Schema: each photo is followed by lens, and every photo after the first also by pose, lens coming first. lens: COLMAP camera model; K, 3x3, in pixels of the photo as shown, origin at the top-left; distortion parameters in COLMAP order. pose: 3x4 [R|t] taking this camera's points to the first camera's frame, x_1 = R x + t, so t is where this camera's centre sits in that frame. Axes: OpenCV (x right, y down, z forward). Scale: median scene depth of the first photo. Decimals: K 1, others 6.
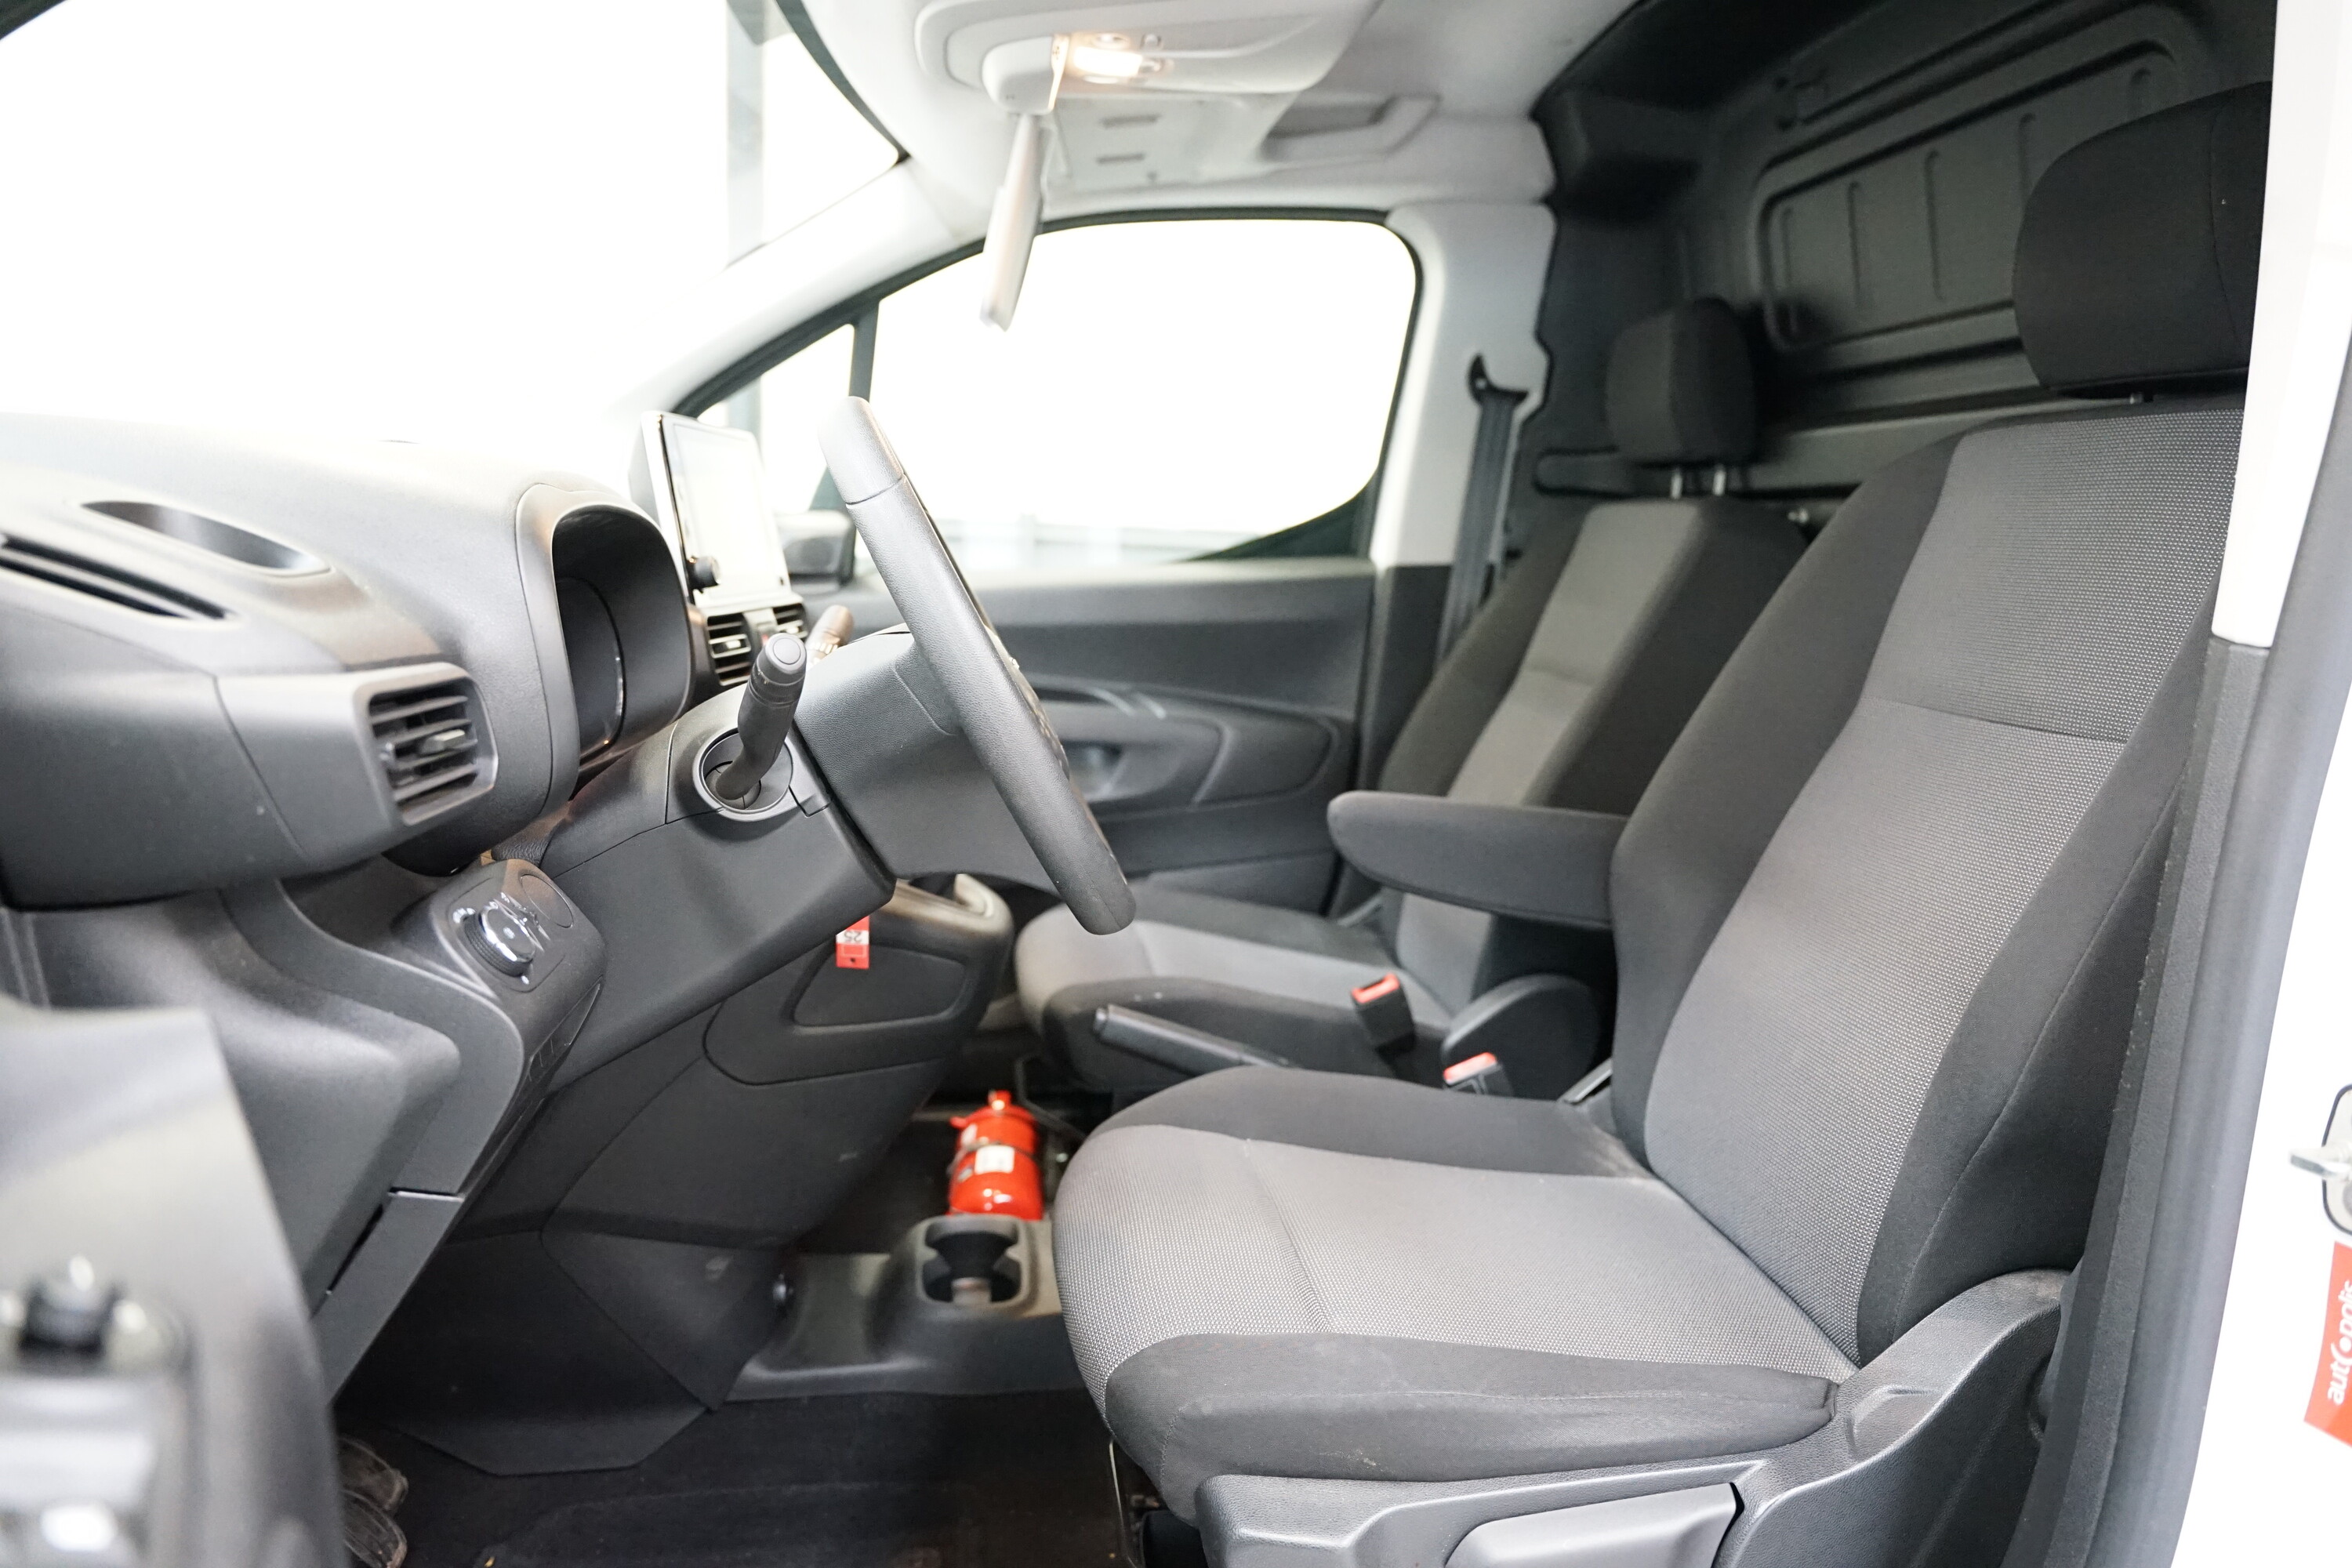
lens RADIAL K [[1567.1, 0, 1188.6], [0, 1567.1, 787.1], [0, 0, 1]] dist [-0.010400, 0.001634]
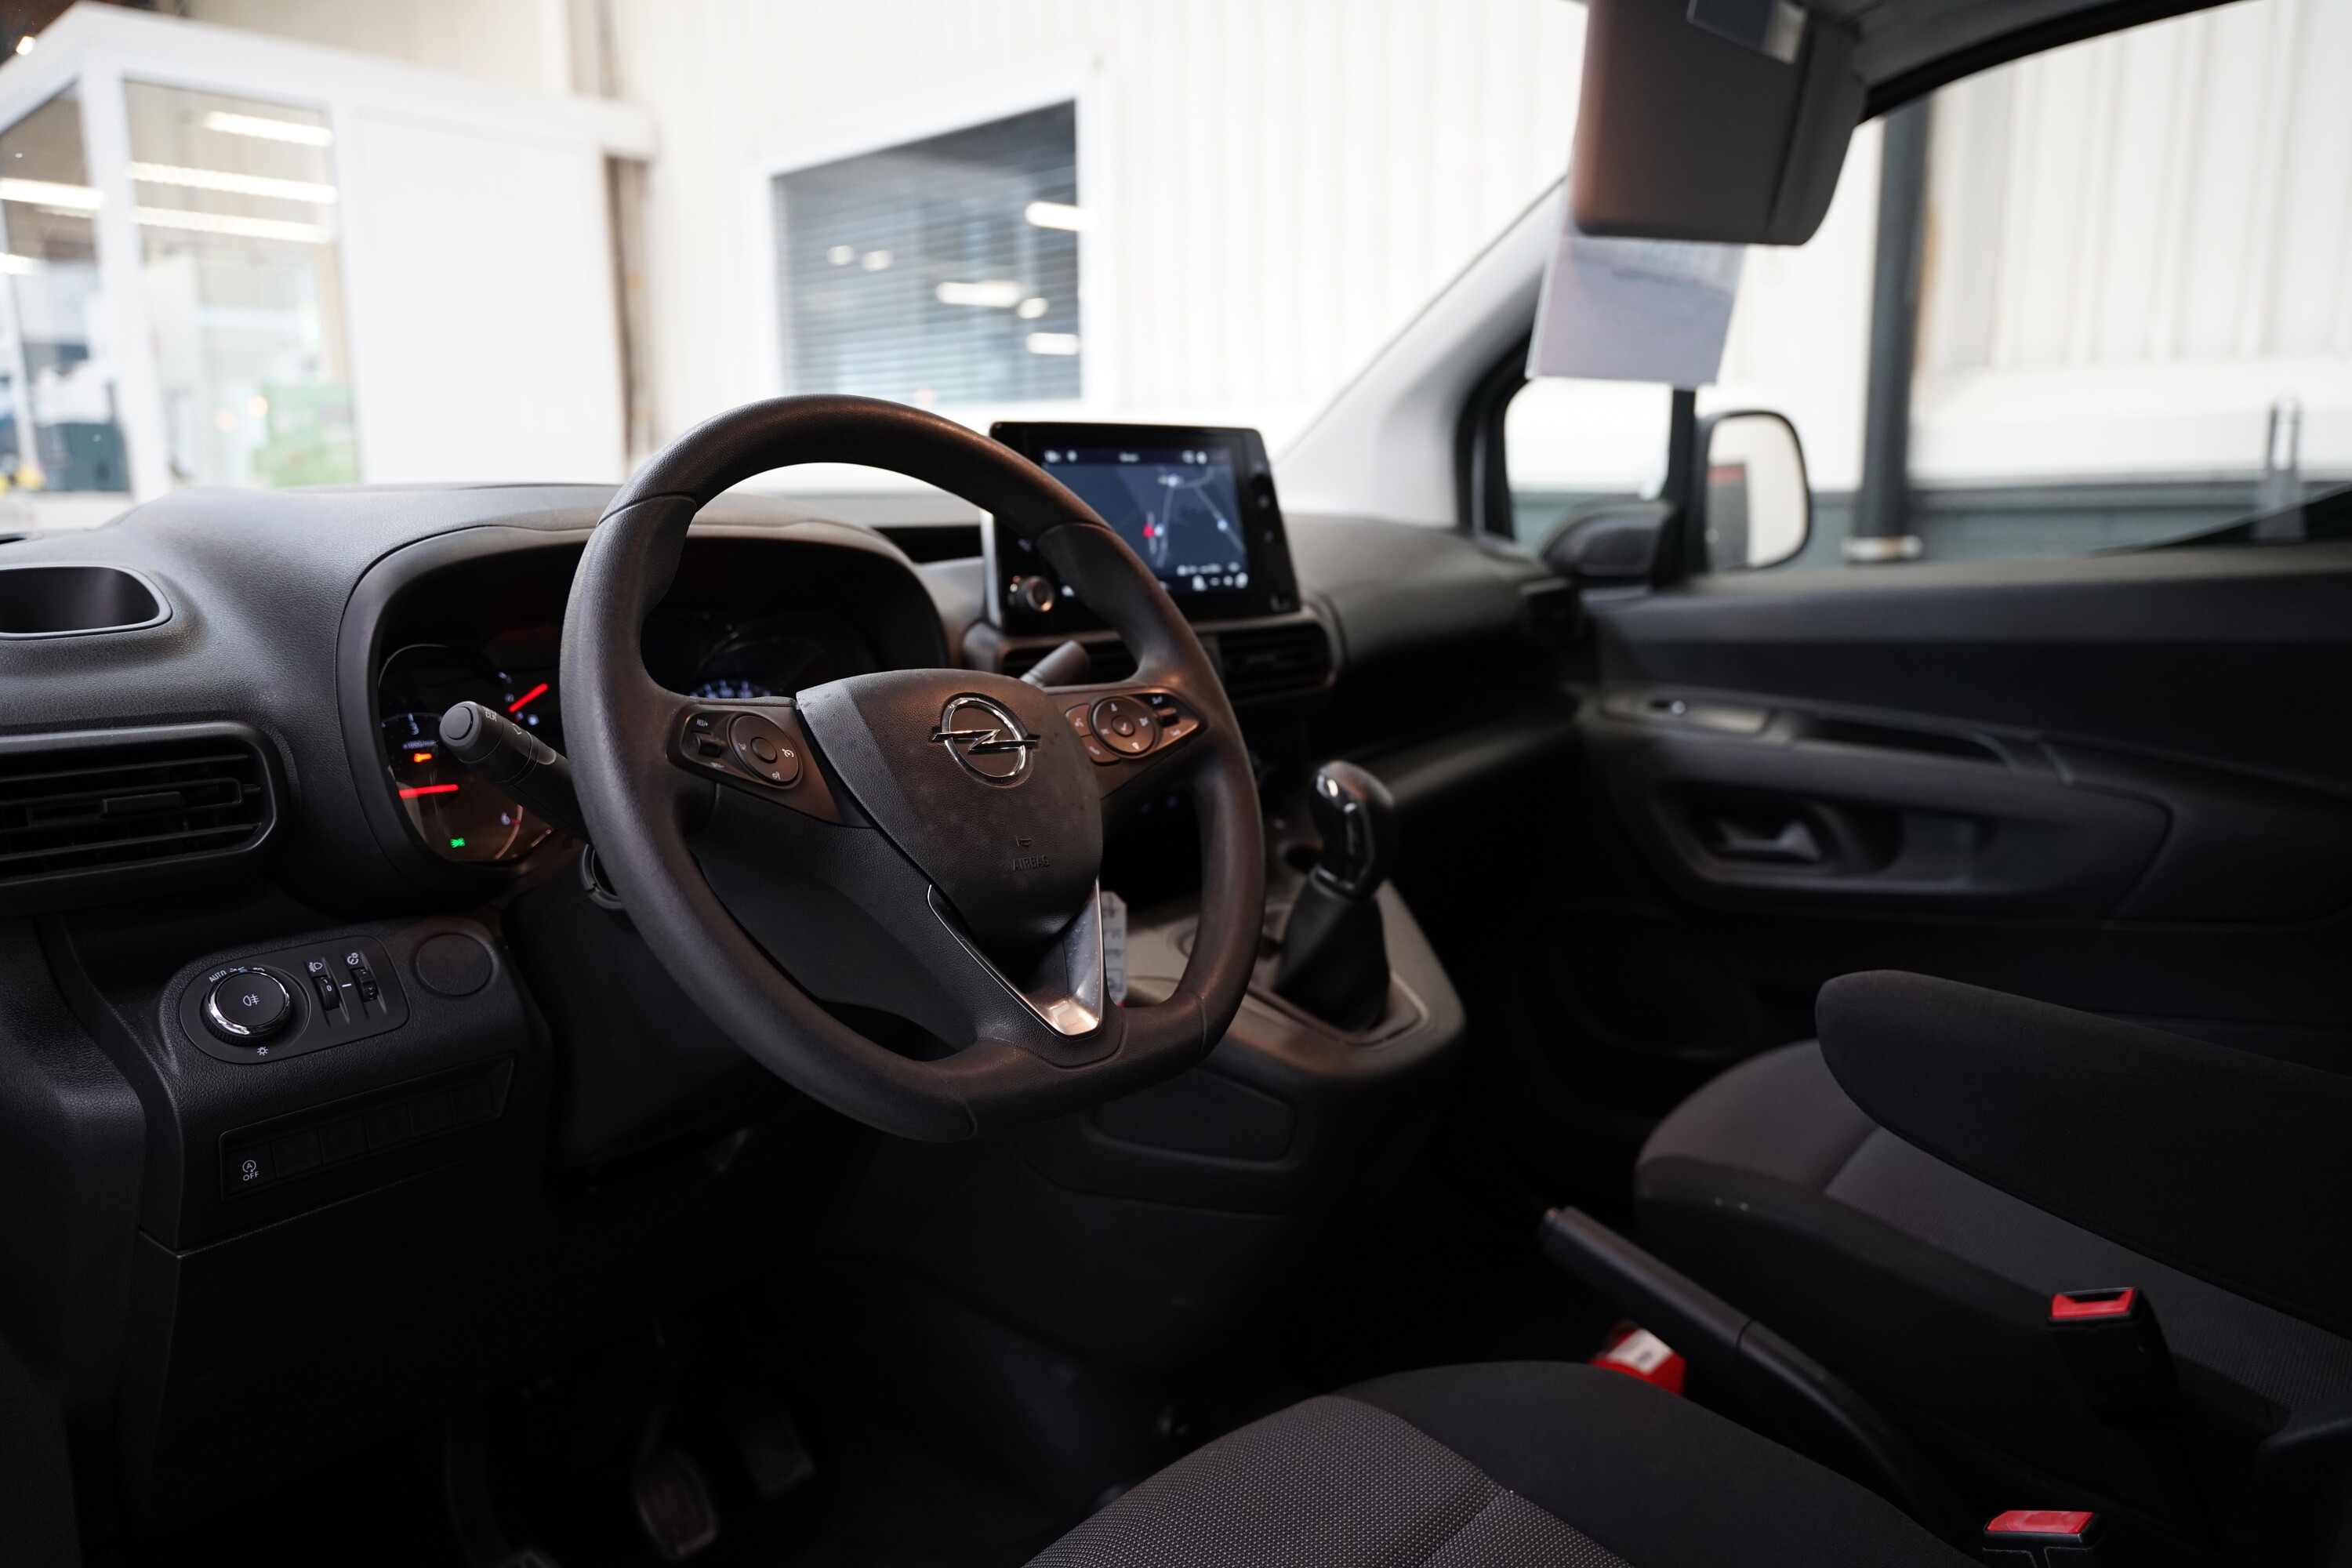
lens RADIAL K [[1567.1, 0, 1179.7], [0, 1567.1, 786.8], [0, 0, 1]] dist [-0.010400, 0.001634]
pose [[0.666672, 0.088662, -0.740059, 0.226367], [-0.079748, 0.995685, 0.047447, -0.045233], [0.741072, 0.027387, 0.670866, 0.268957]]
